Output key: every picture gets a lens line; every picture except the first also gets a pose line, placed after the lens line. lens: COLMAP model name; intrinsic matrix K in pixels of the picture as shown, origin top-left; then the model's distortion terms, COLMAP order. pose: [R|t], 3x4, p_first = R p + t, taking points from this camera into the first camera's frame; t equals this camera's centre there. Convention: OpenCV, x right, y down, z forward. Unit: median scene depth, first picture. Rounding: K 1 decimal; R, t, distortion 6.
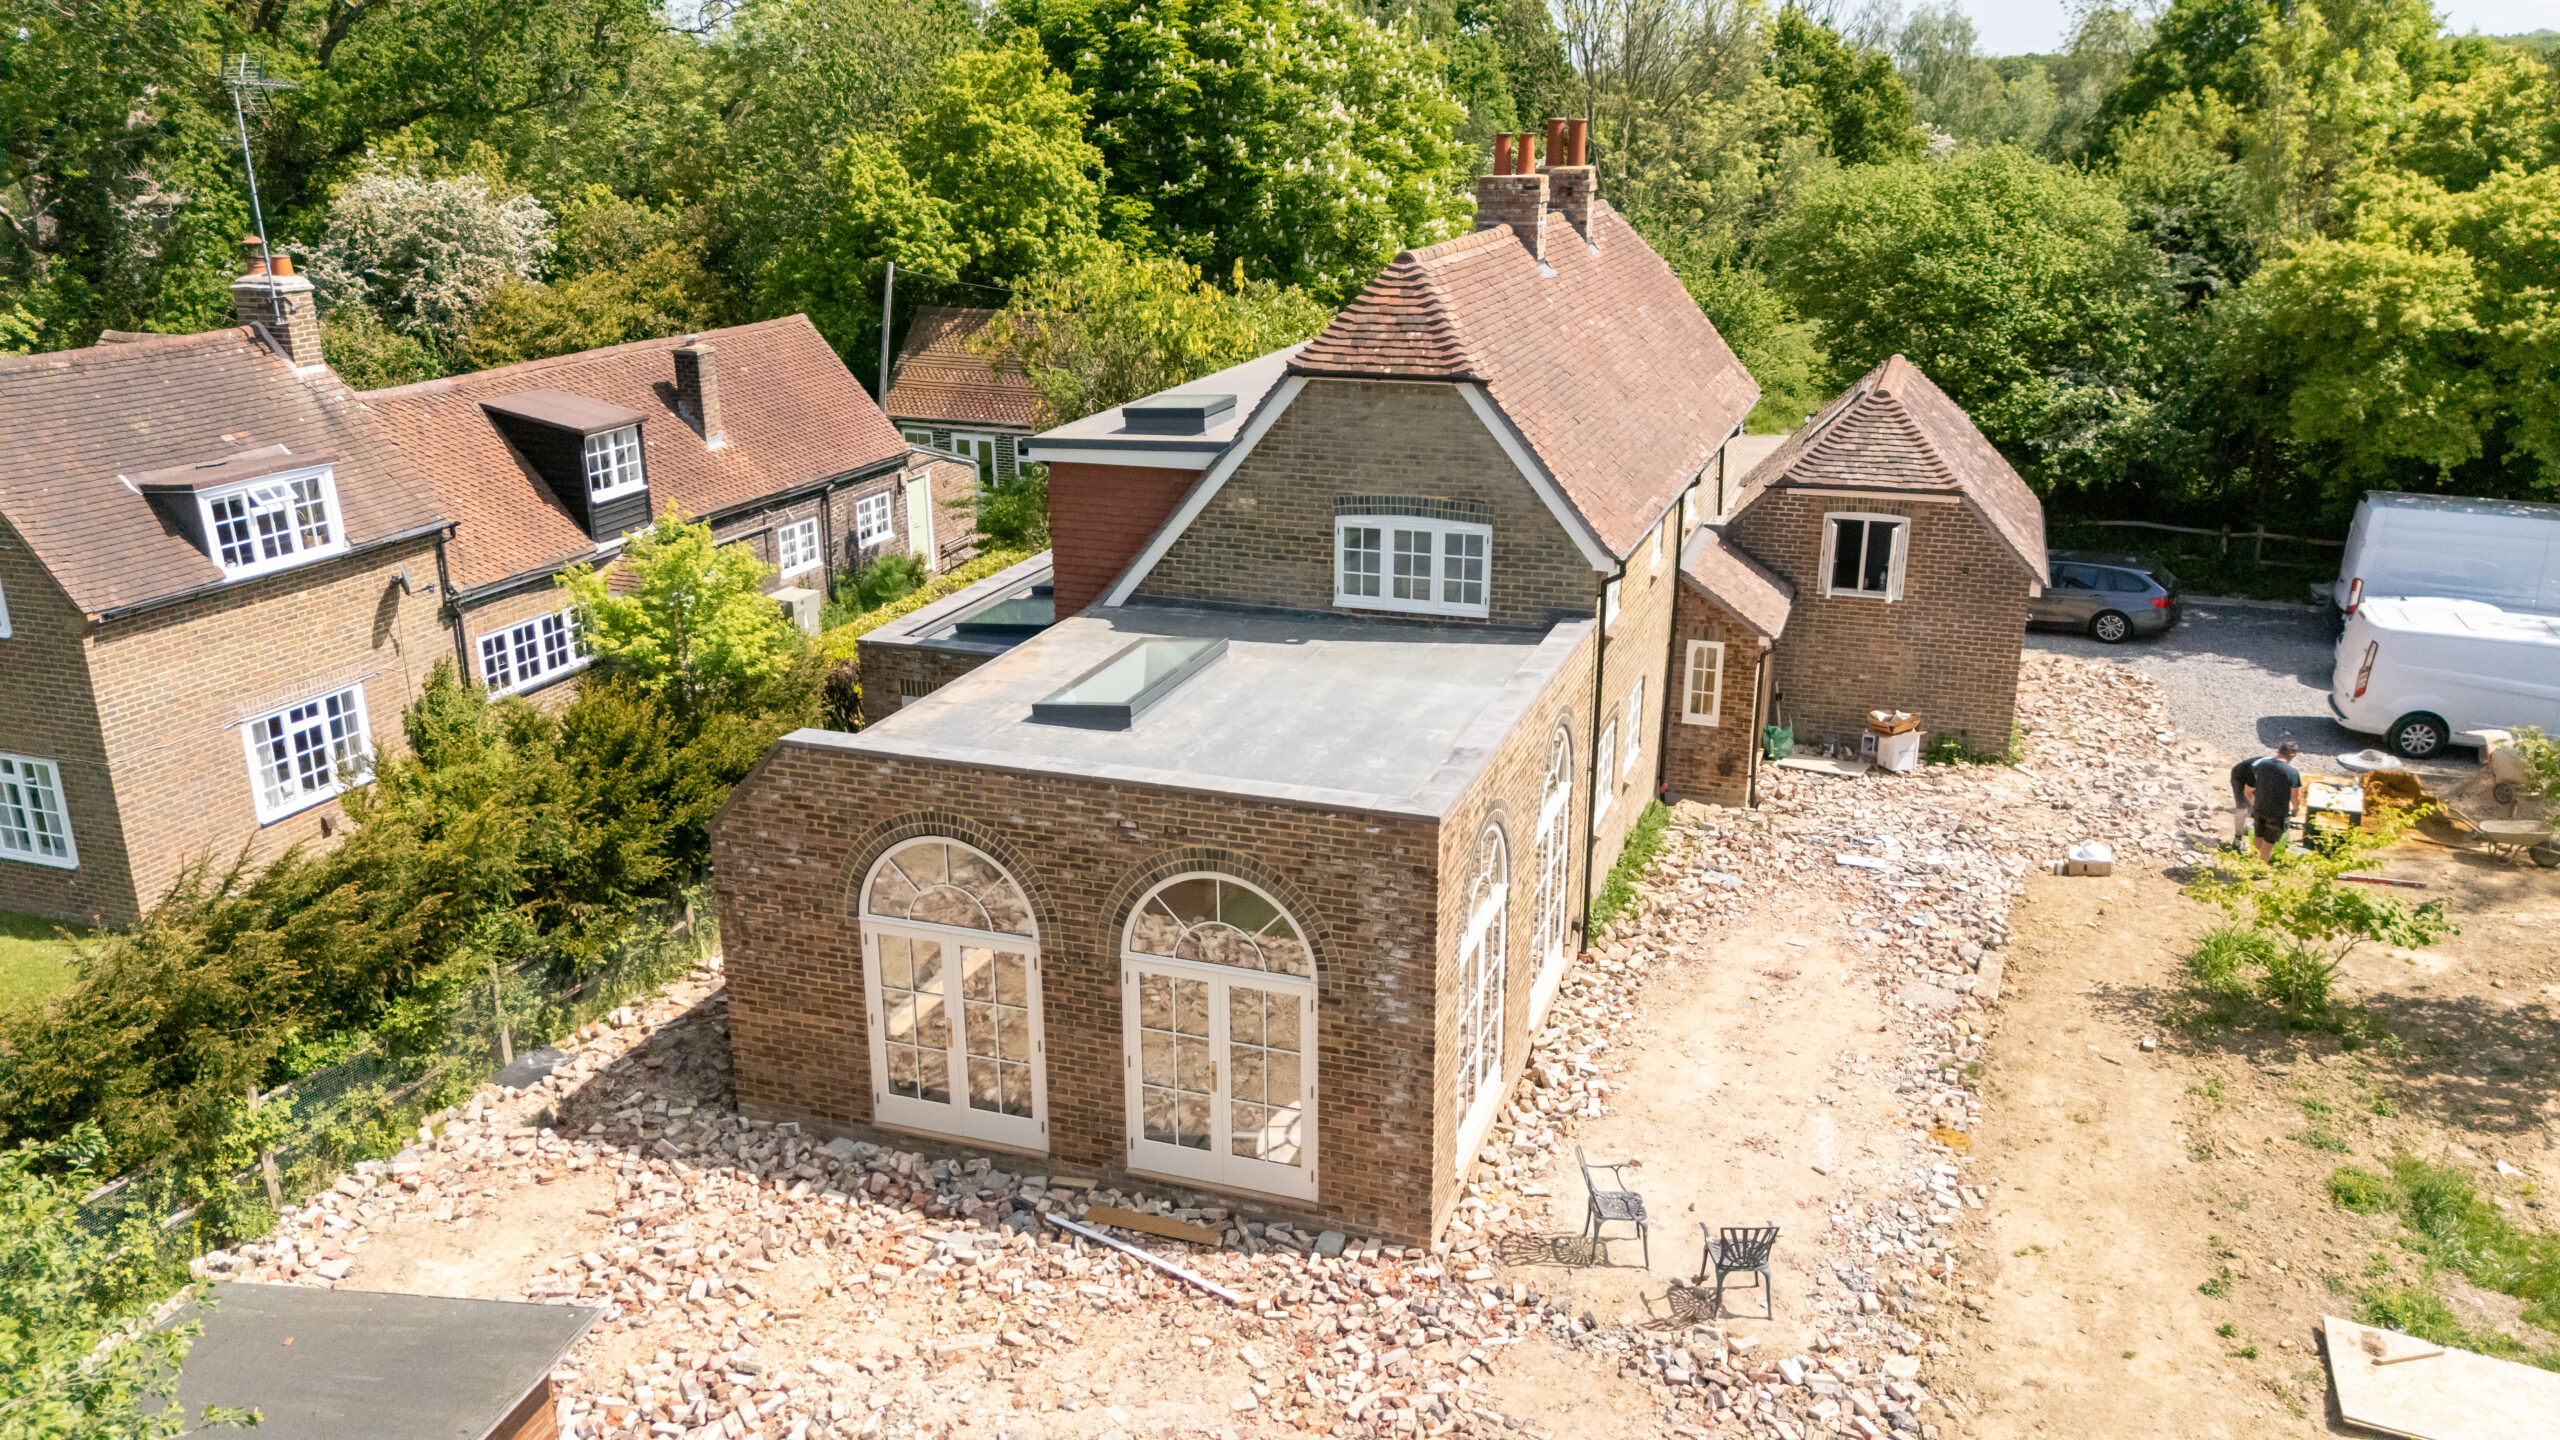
lens RADIAL K [[1893.3, 0, 1293.7], [0, 1893.3, 726.0], [0, 0, 1]] dist [0.061488, -0.060683]
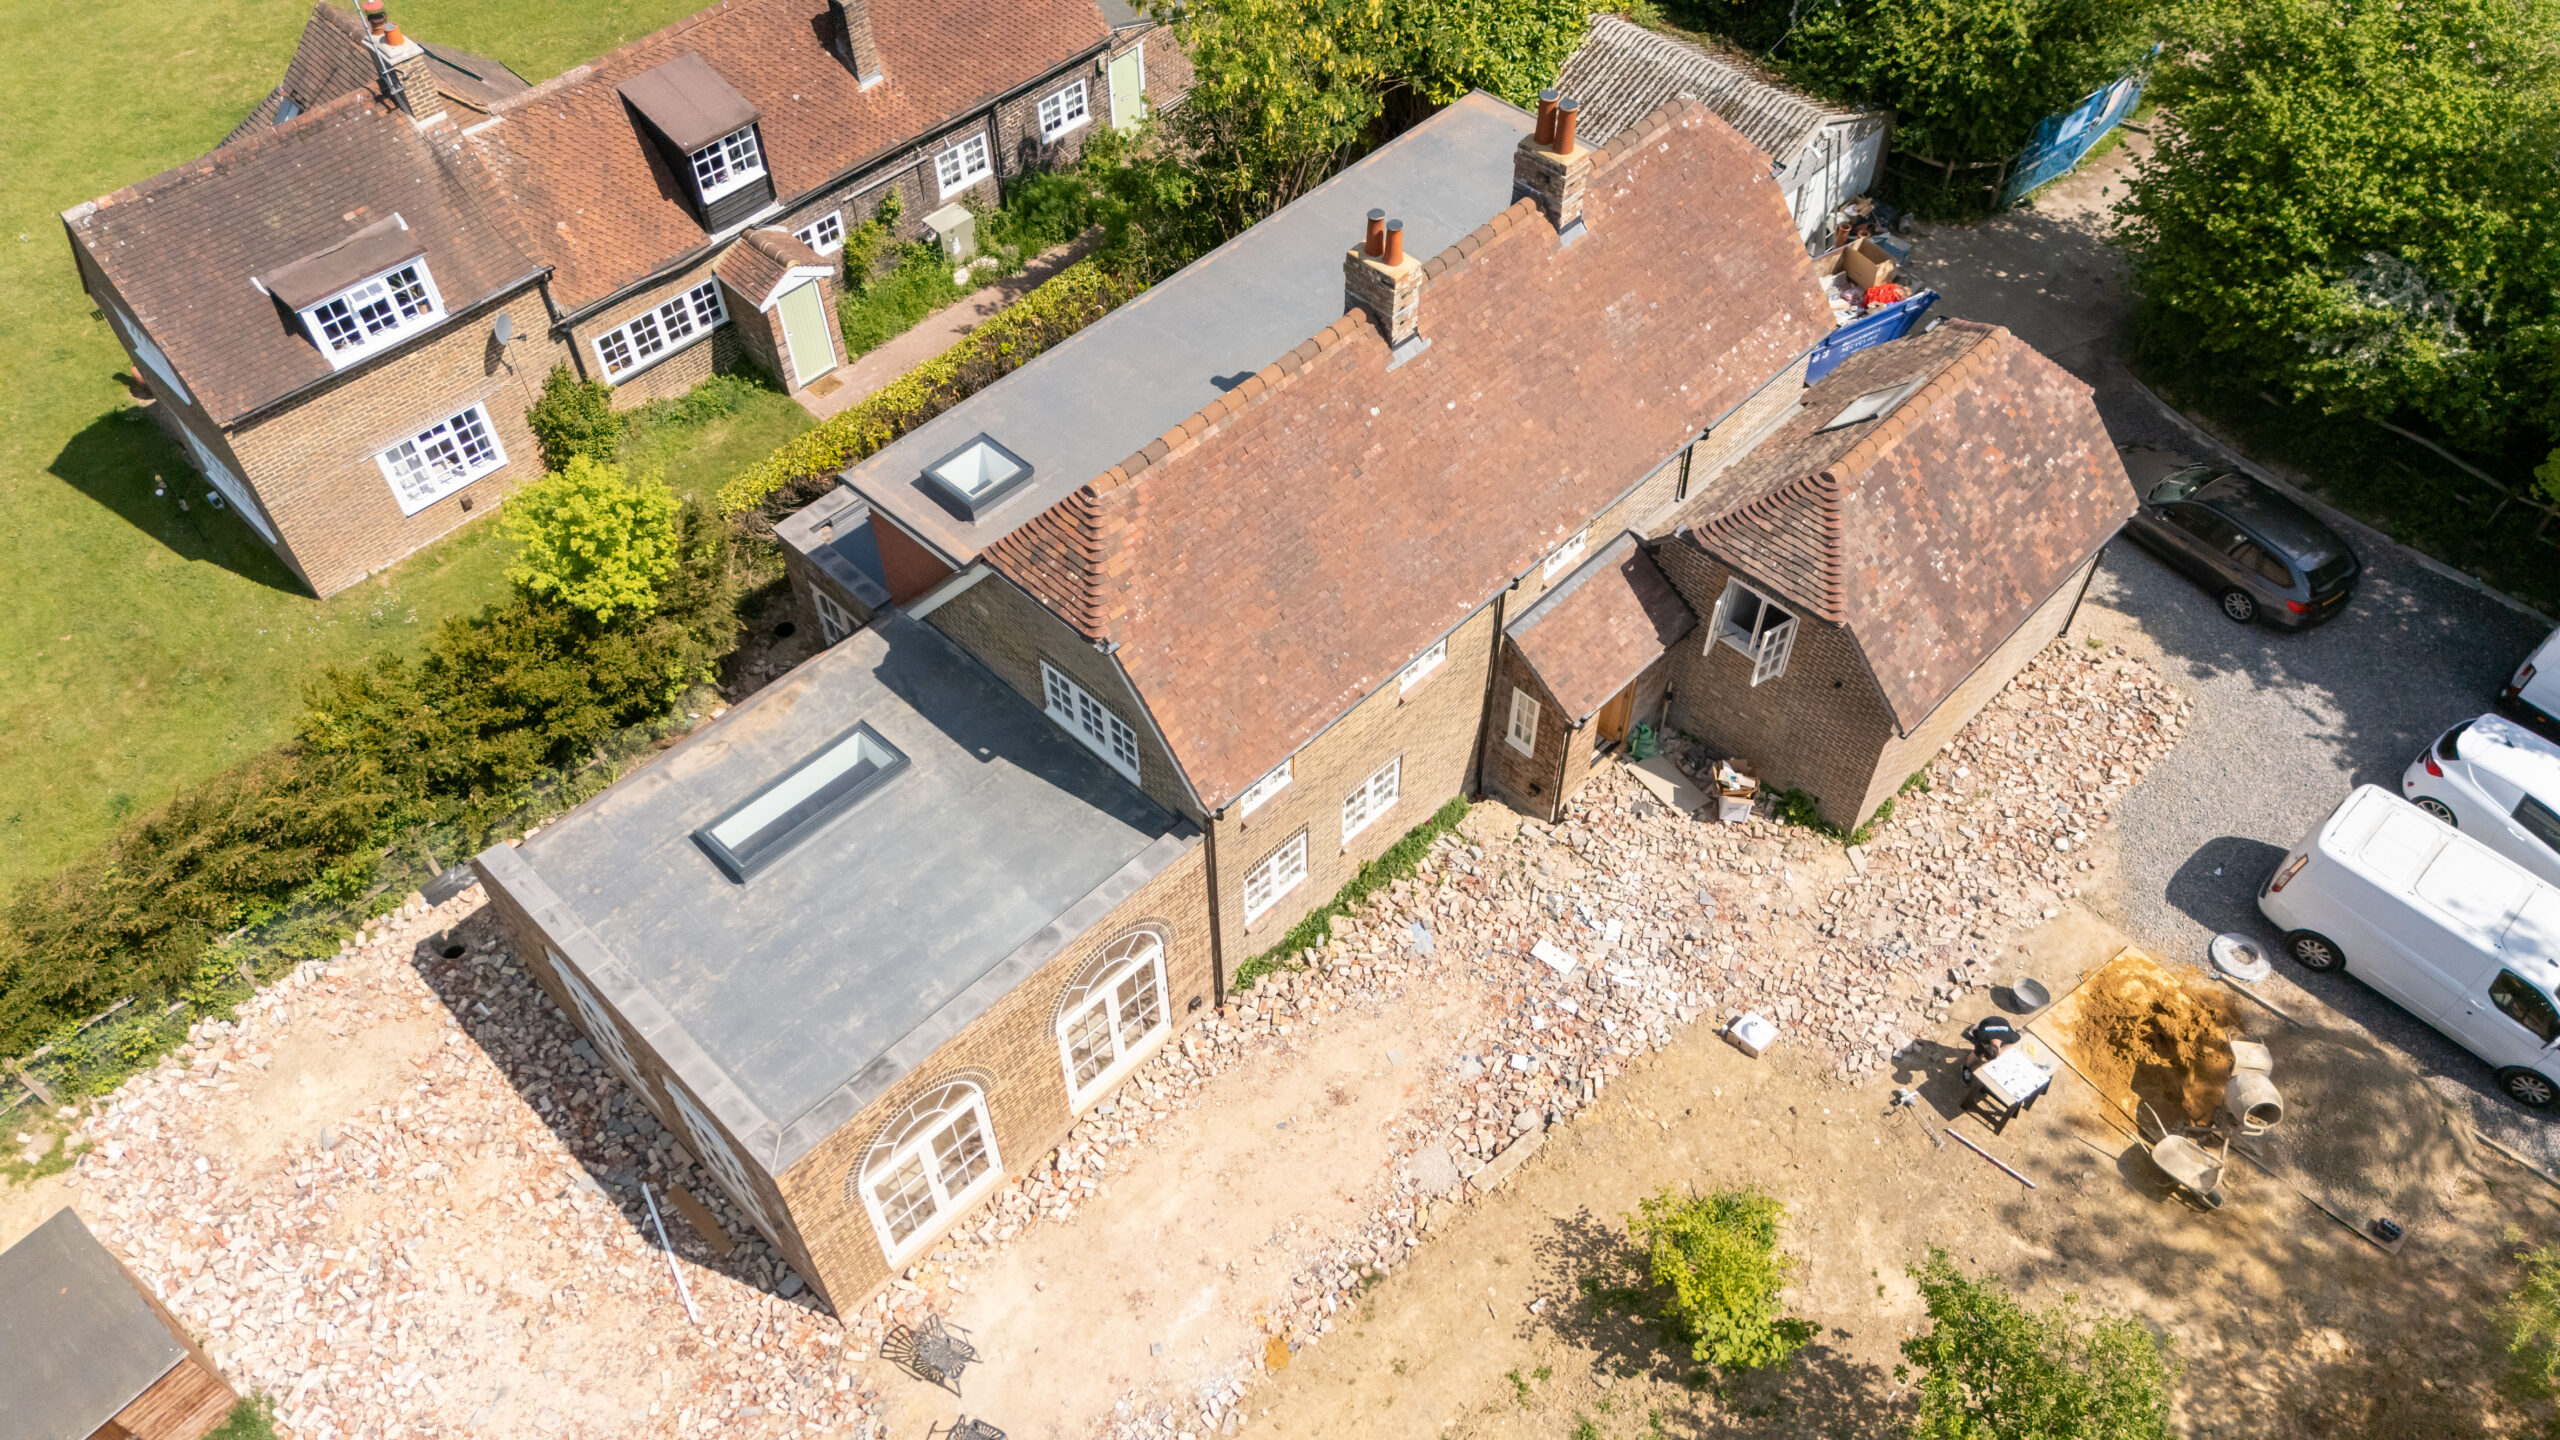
lens RADIAL K [[1893.3, 0, 1289.2], [0, 1893.3, 734.6], [0, 0, 1]] dist [0.061488, -0.060683]
pose [[0.903982, 0.327546, -0.274826, 0.377278], [-0.129903, 0.822777, 0.553319, -0.561128], [0.407358, -0.464490, 0.786326, 0.121147]]
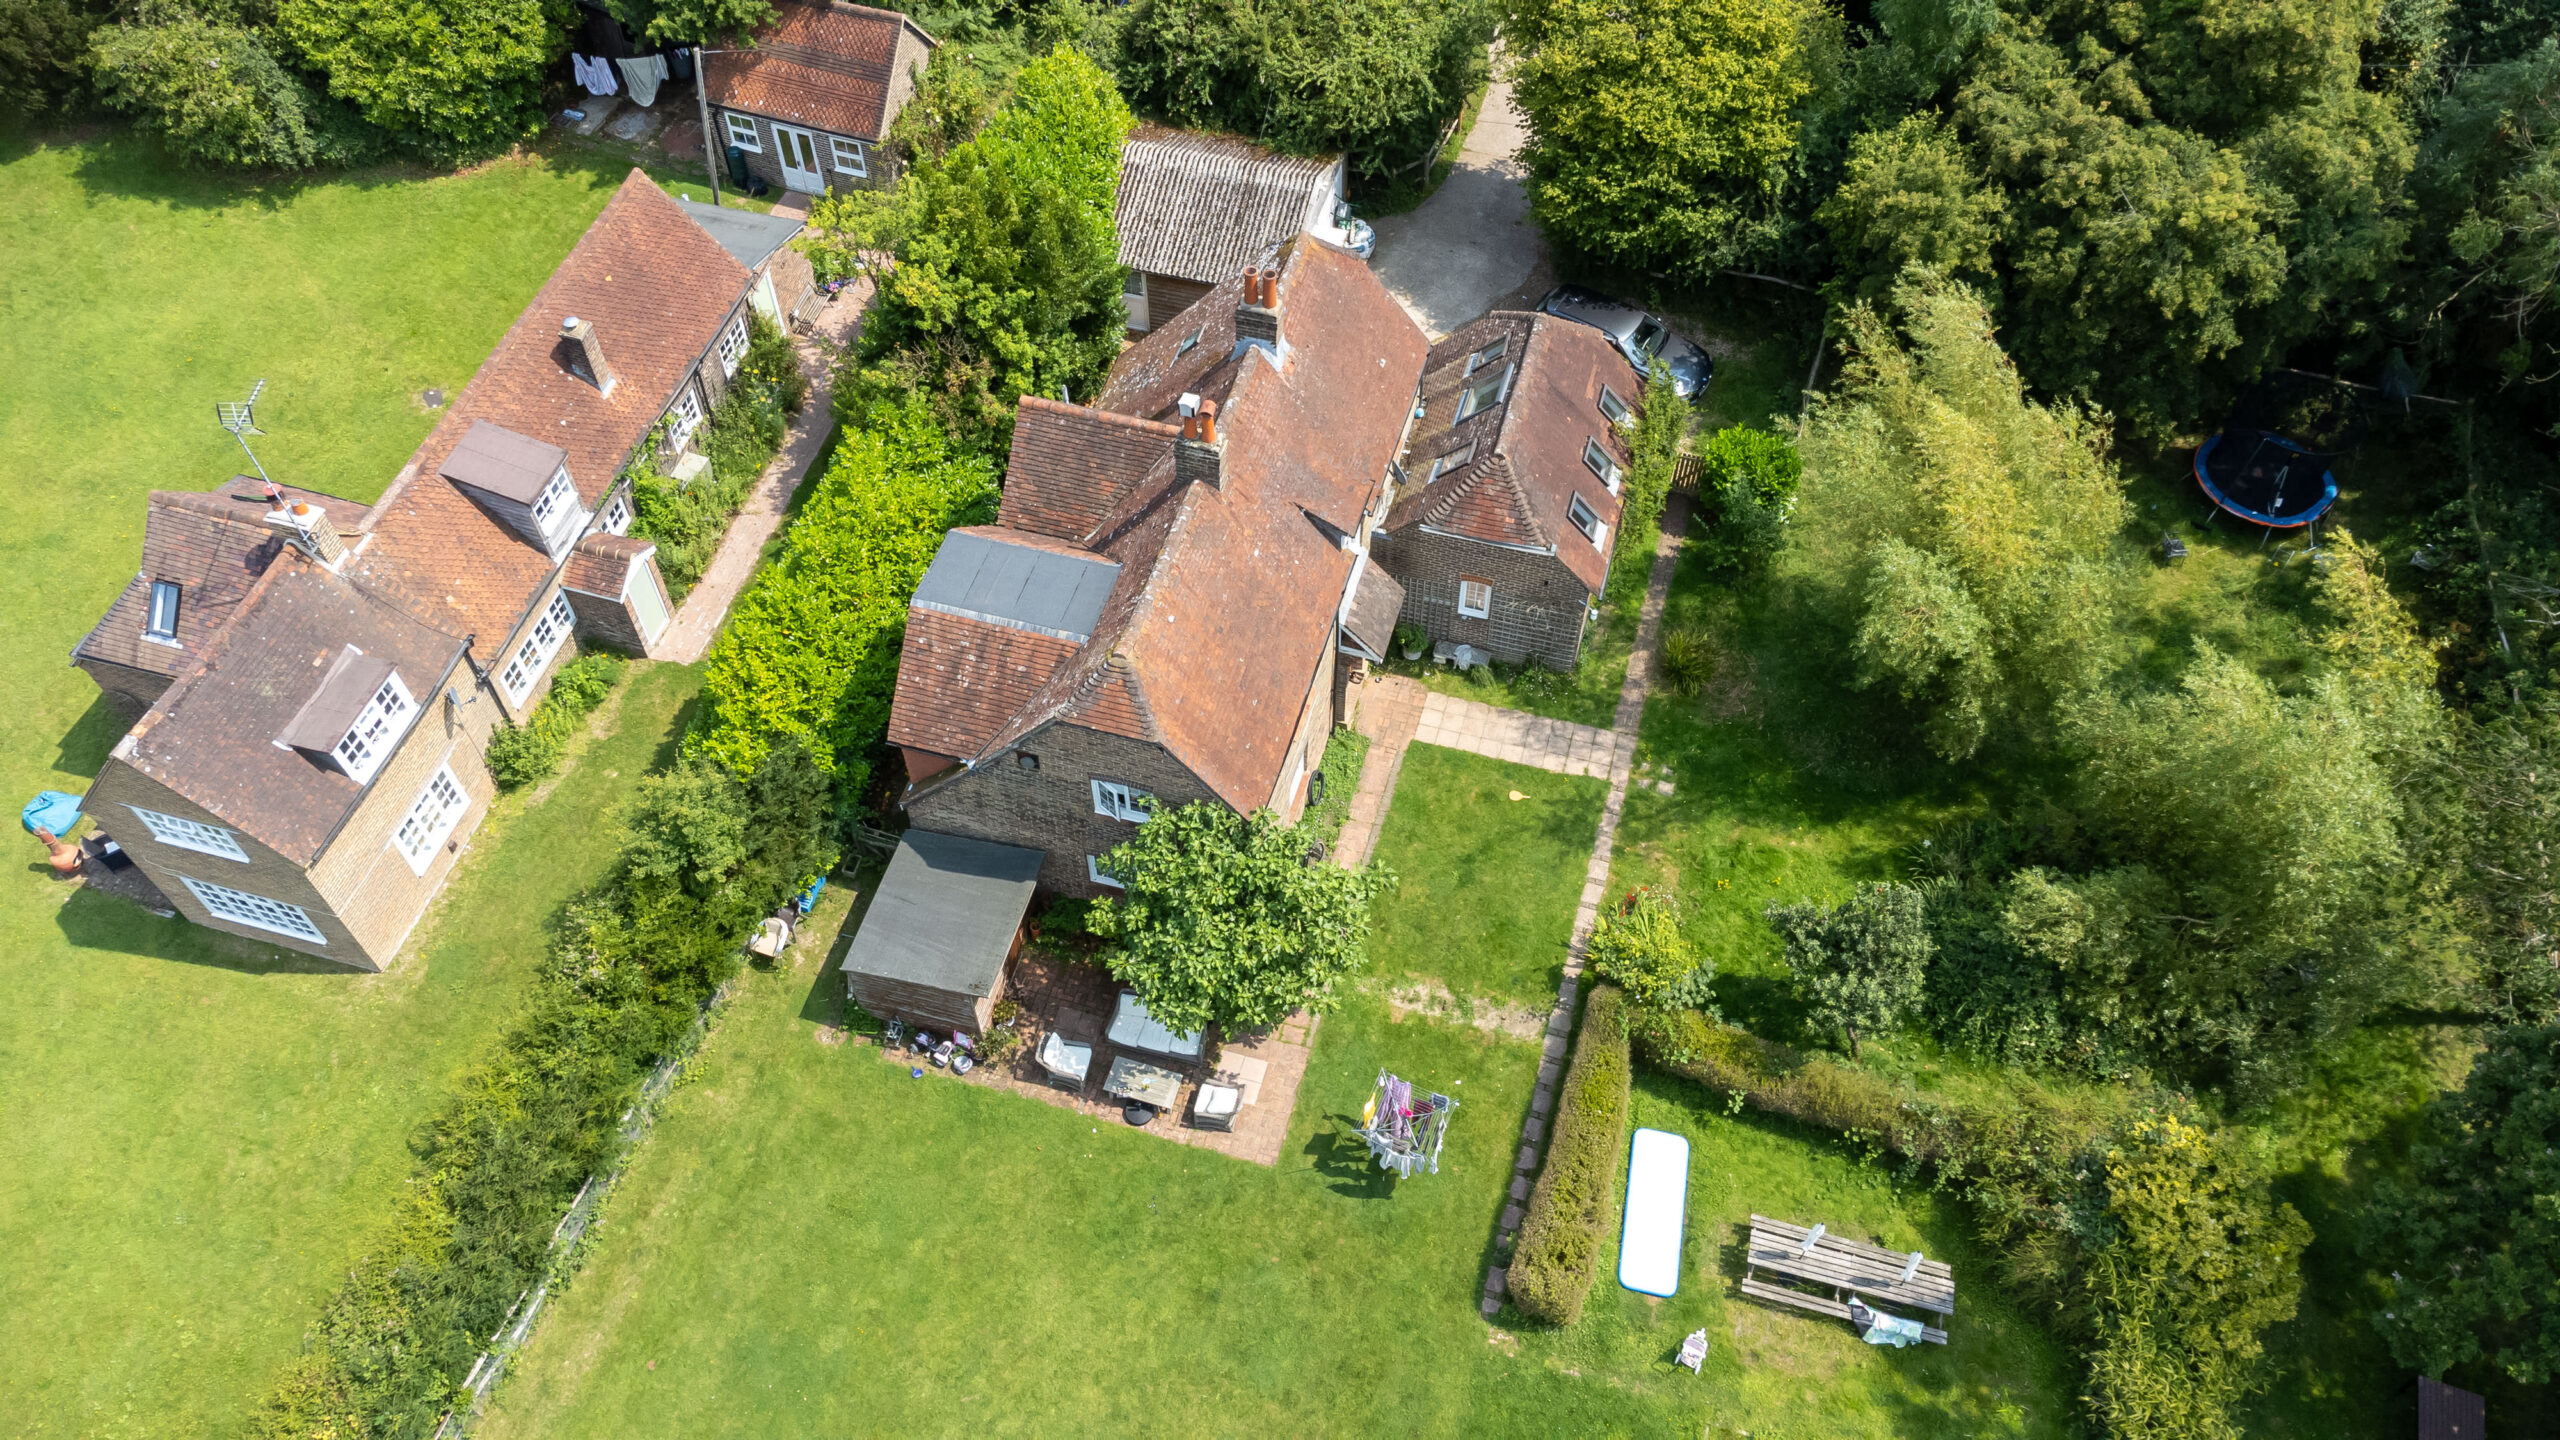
lens RADIAL K [[1906.5, 0, 1273.0], [0, 1906.5, 723.2], [0, 0, 1]] dist [0.008555, 0.065481]
pose [[0.998337, -0.046051, 0.034678, 0.094789], [0.017593, 0.816234, 0.577454, -0.827878], [-0.054898, -0.575883, 0.815686, -0.210138]]
